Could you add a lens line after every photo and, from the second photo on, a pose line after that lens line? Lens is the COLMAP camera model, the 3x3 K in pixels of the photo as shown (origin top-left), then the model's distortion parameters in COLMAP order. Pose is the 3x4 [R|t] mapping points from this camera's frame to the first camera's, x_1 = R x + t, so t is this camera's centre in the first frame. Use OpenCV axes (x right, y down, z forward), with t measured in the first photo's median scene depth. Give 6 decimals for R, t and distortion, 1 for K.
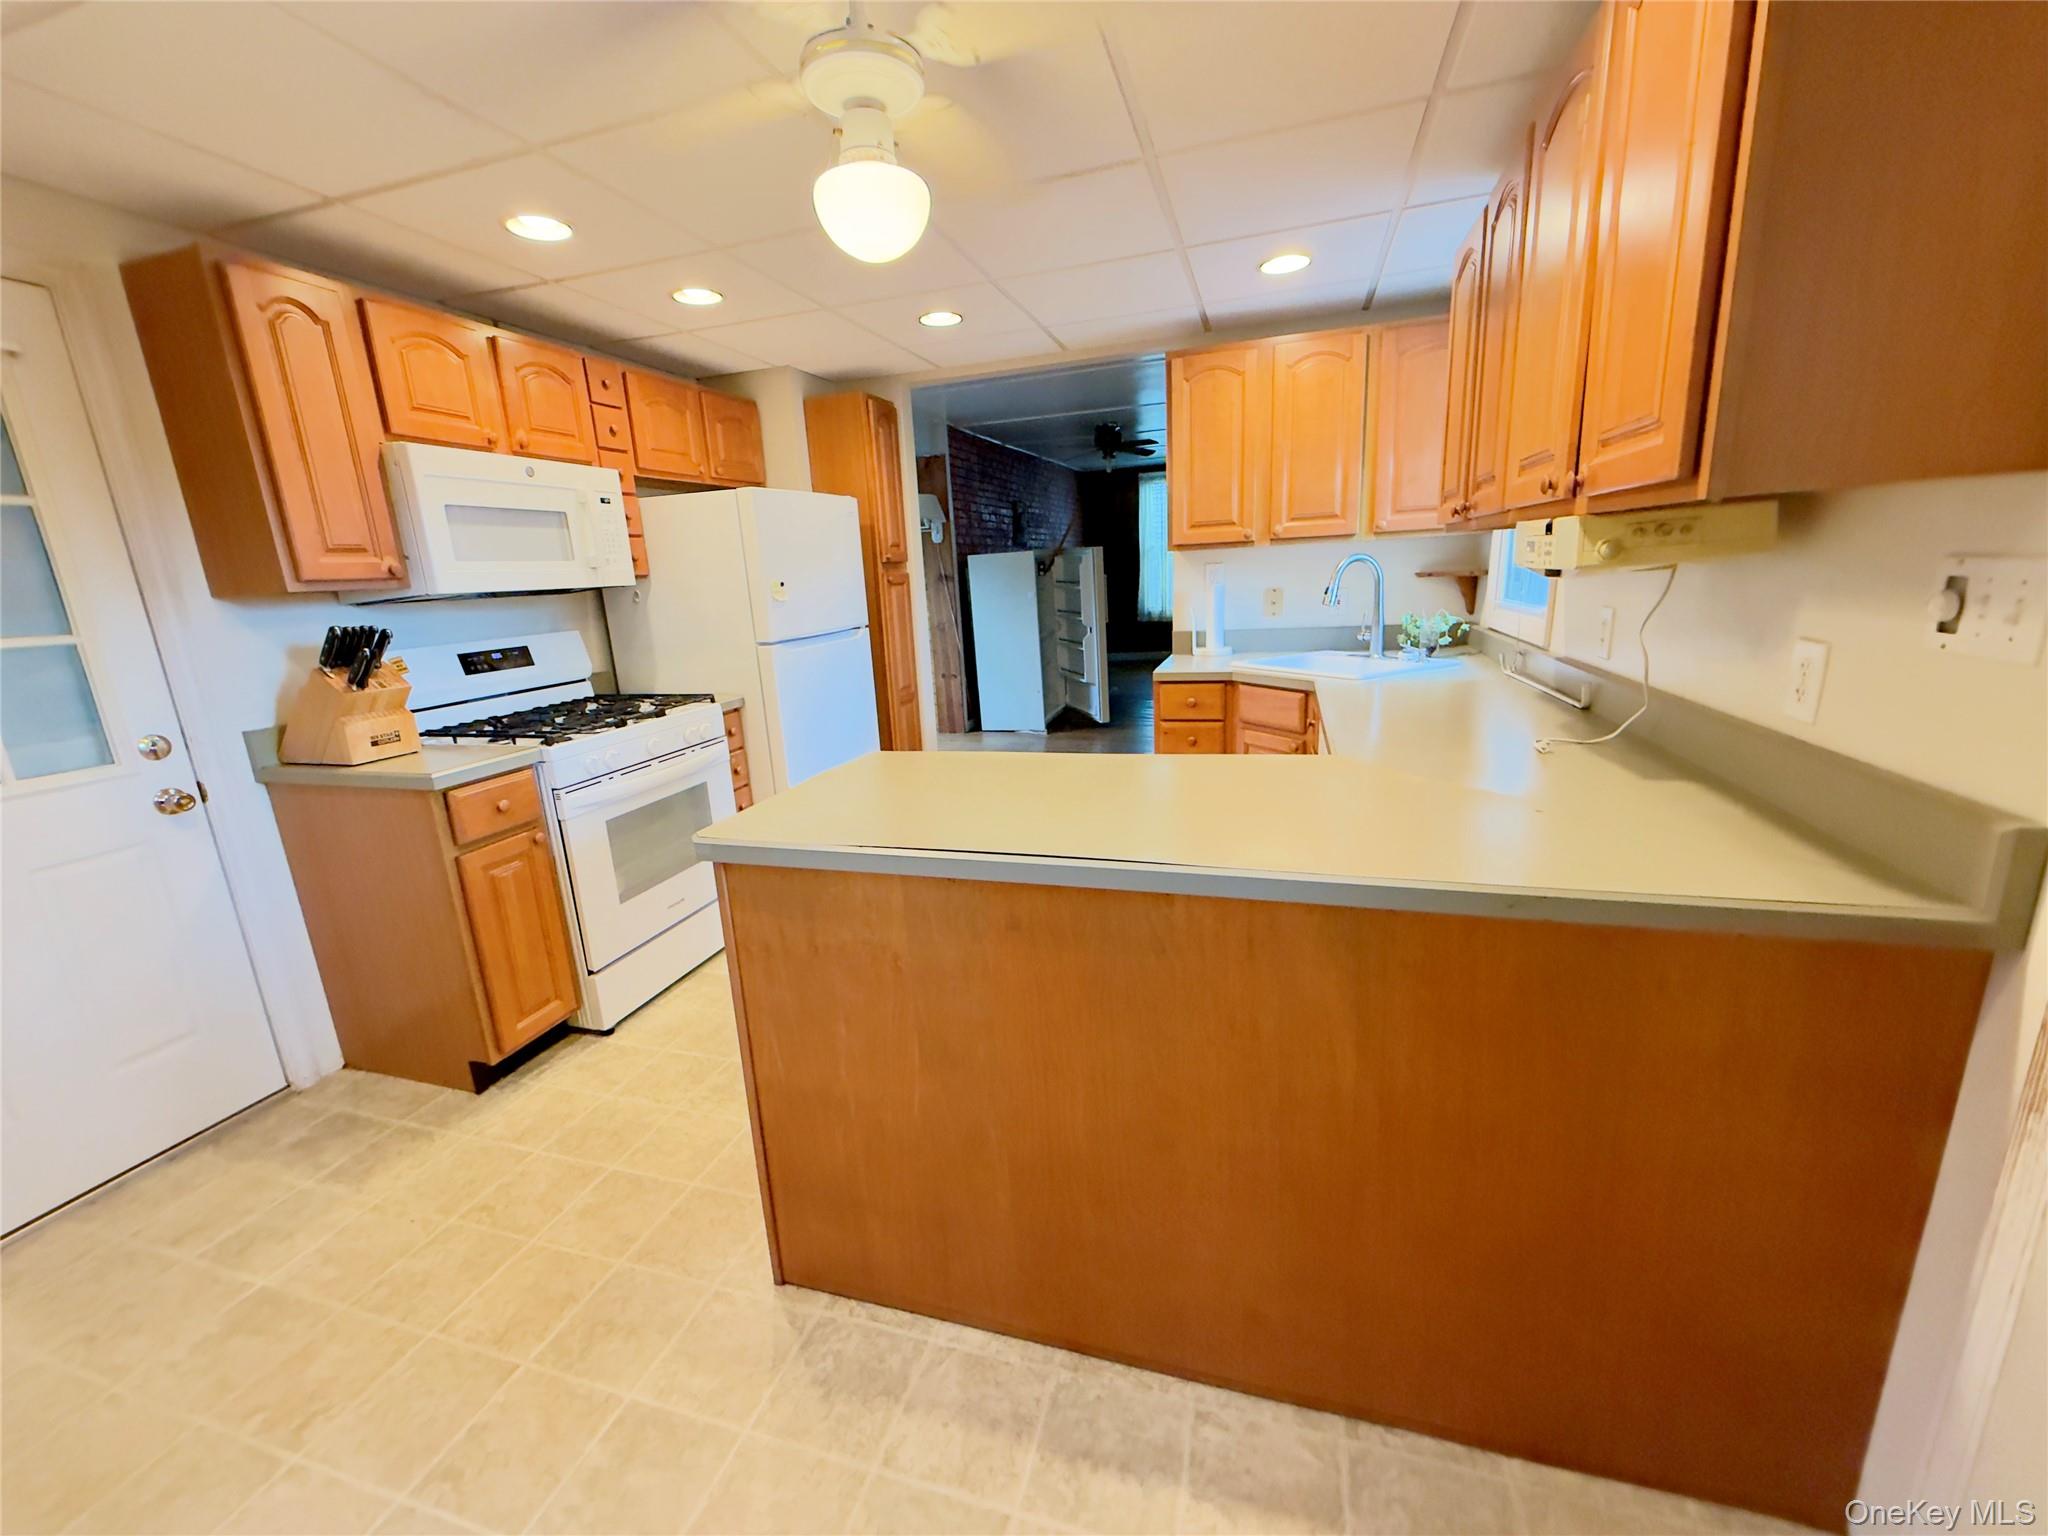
lens RADIAL K [[817.9, 0, 1021.3], [0, 817.9, 773.4], [0, 0, 1]] dist [-0.000170, 0.000164]
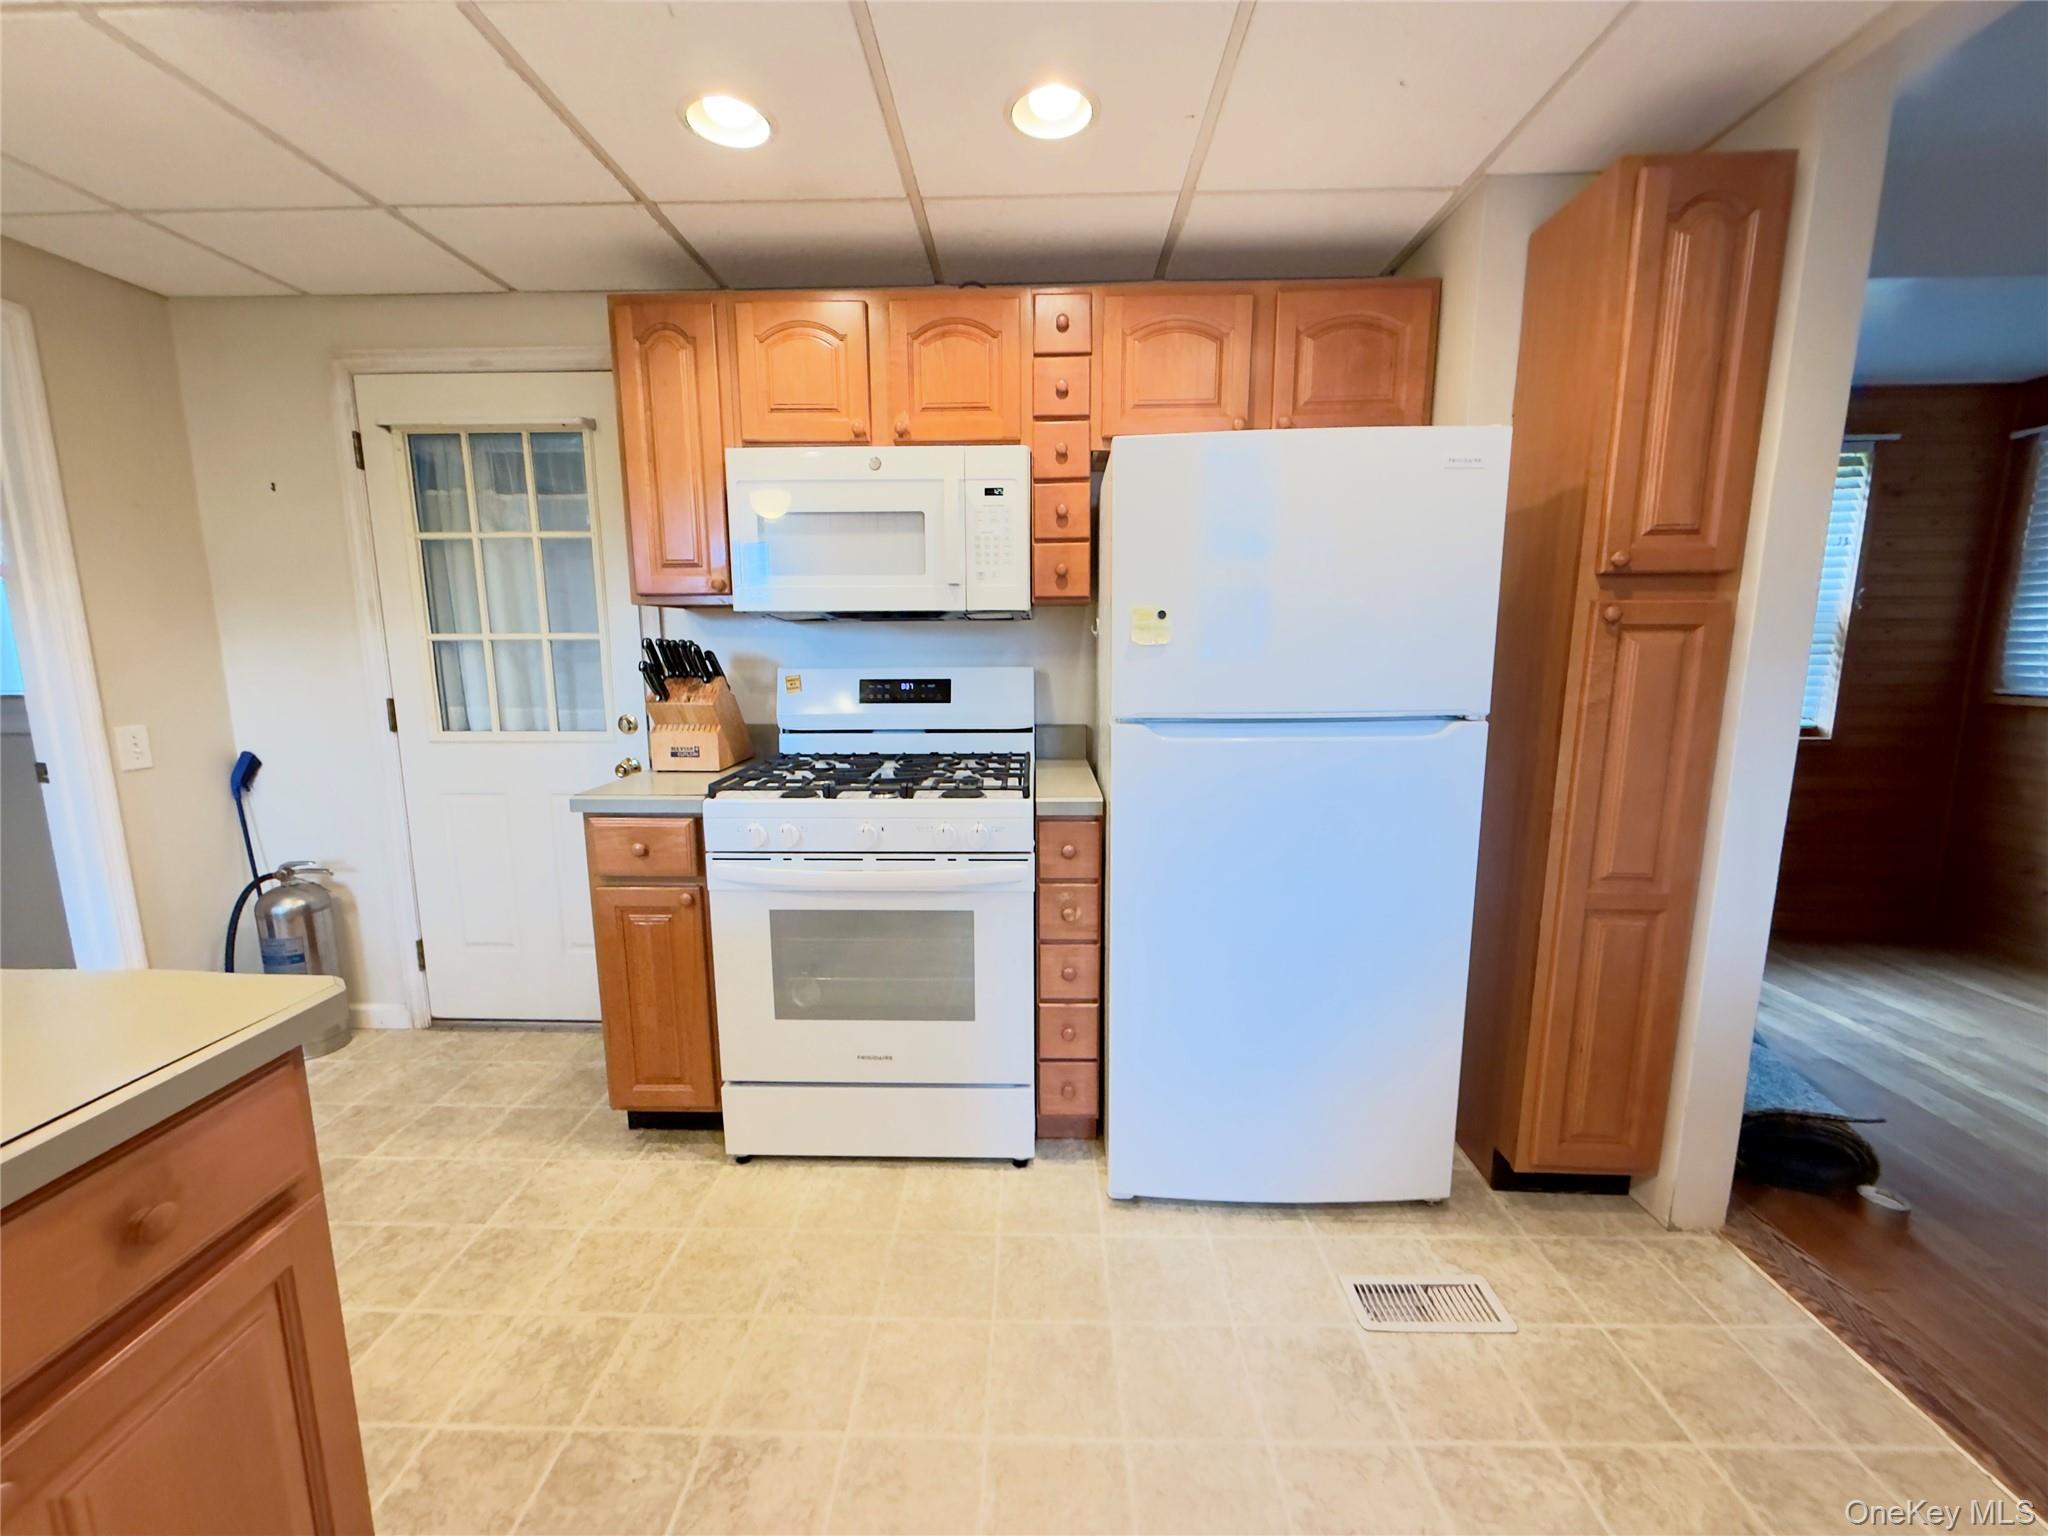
lens RADIAL K [[817.9, 0, 1015.1], [0, 817.9, 768.5], [0, 0, 1]] dist [-0.000170, 0.000164]
pose [[0.266772, 0.201378, -0.942486, 0.237169], [-0.243239, 0.960336, 0.136343, -0.218853], [0.932560, 0.192876, 0.305173, 0.911486]]
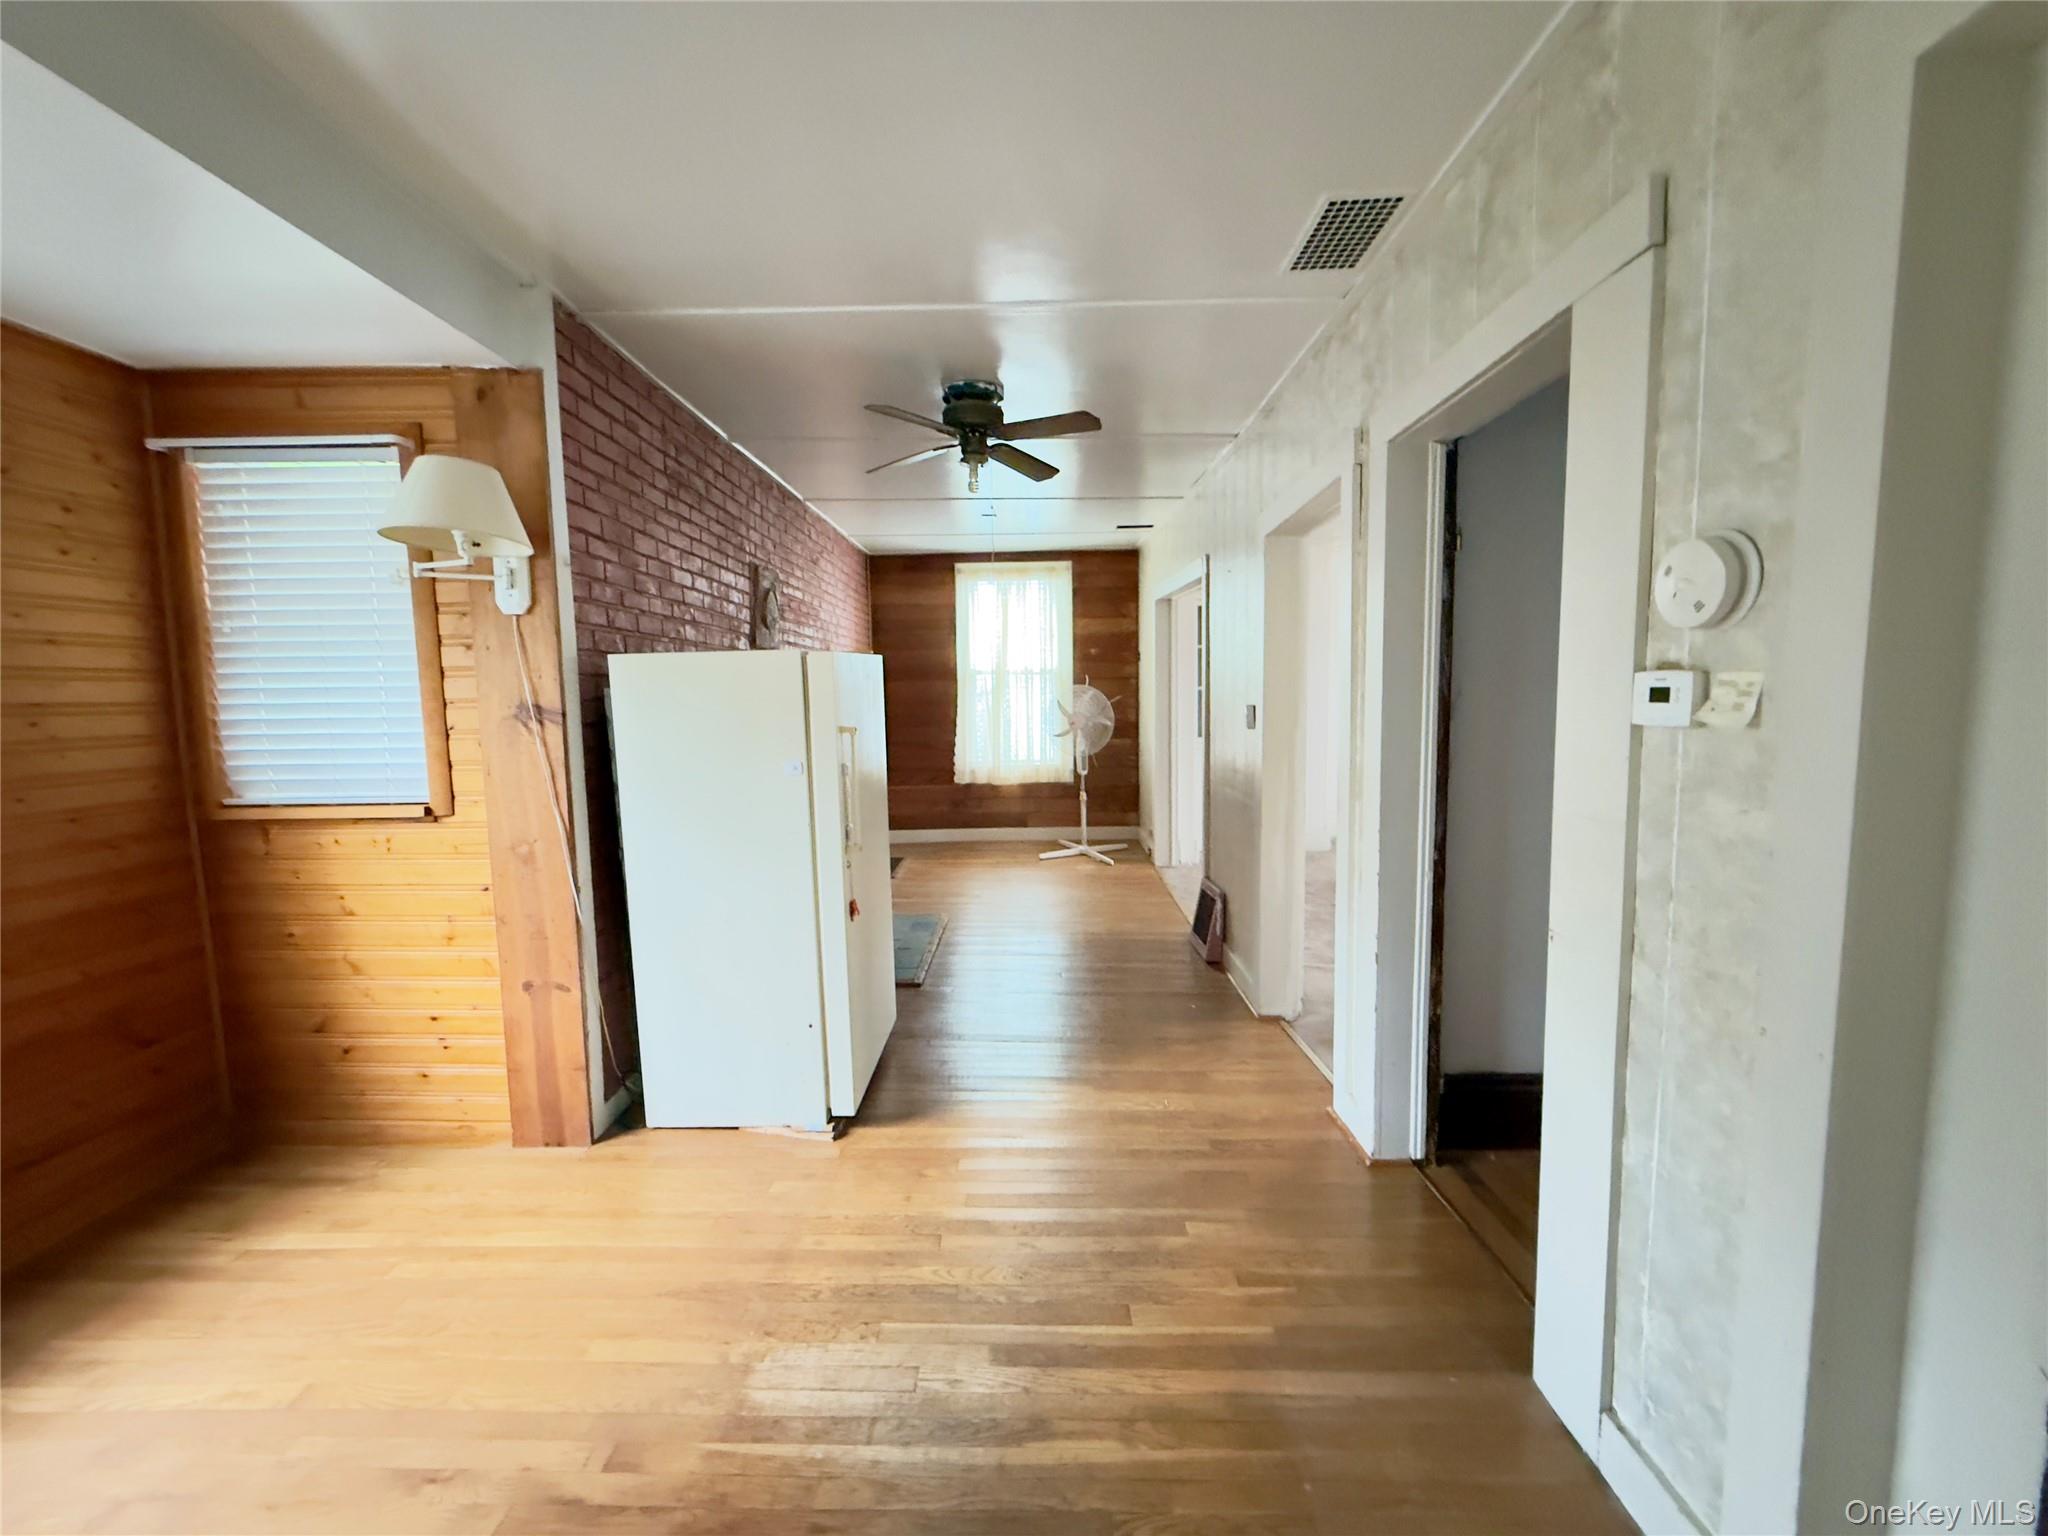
lens RADIAL K [[817.9, 0, 1019.5], [0, 817.9, 766.0], [0, 0, 1]] dist [-0.000170, 0.000164]
pose [[0.955121, 0.014925, 0.295840, 0.001676], [0.033636, 0.986805, -0.158380, -0.394228], [-0.294301, 0.161223, 0.942016, 1.558877]]
